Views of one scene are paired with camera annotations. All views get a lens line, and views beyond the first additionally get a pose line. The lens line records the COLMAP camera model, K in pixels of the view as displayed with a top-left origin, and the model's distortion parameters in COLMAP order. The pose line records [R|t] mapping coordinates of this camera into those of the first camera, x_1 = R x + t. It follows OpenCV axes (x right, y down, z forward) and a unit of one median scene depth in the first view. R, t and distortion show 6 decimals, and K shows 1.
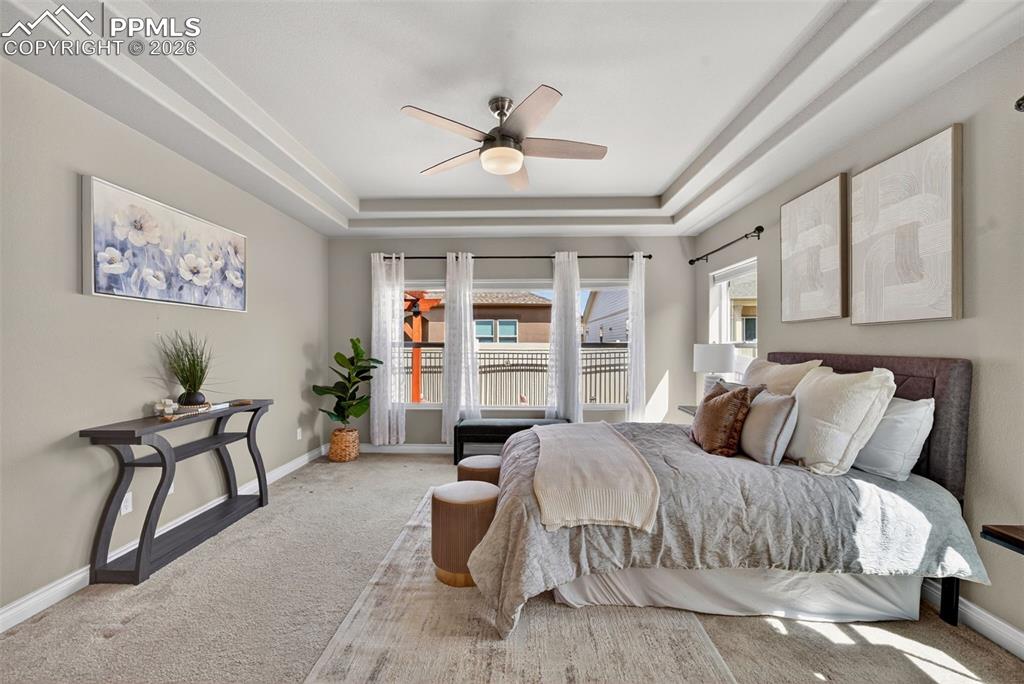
lens RADIAL K [[417.1, 0, 509.6], [0, 417.1, 347.2], [0, 0, 1]] dist [-0.001880, -0.000083]
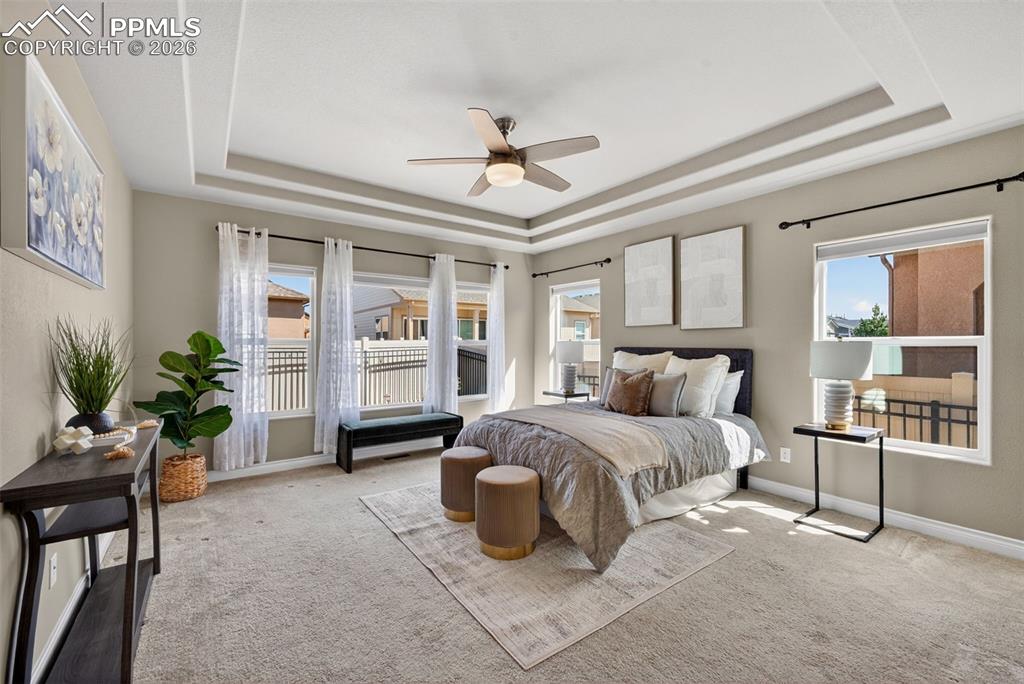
lens RADIAL K [[418.0, 0, 506.2], [0, 418.0, 343.9], [0, 0, 1]] dist [0.002485, 0.000423]
pose [[0.791370, -0.000077, 0.611338, -0.640925], [0.002603, 0.999991, -0.003243, 0.005394], [-0.611332, 0.004158, 0.791363, 0.106465]]
